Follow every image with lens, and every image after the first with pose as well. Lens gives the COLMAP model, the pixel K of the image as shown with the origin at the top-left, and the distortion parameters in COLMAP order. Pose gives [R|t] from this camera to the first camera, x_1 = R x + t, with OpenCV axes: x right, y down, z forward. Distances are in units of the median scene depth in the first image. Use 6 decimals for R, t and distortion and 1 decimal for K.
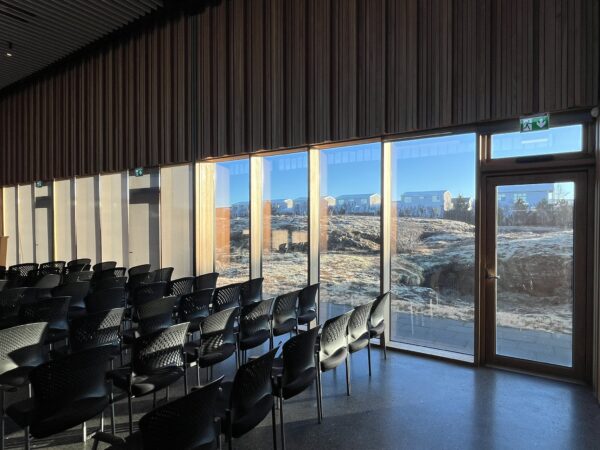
lens RADIAL K [[371.7, 0, 300.3], [0, 371.7, 224.1], [0, 0, 1]] dist [0.001446, 0.000329]
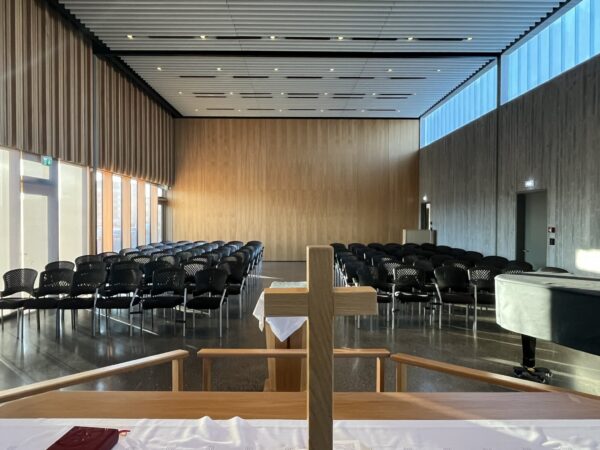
lens RADIAL K [[375.1, 0, 300.6], [0, 375.1, 222.2], [0, 0, 1]] dist [0.005624, 0.000698]
pose [[-0.553179, -0.017931, 0.832869, -1.532911], [-0.001020, 0.999782, 0.020847, -0.009647], [-0.833062, 0.010683, -0.553077, 0.988071]]
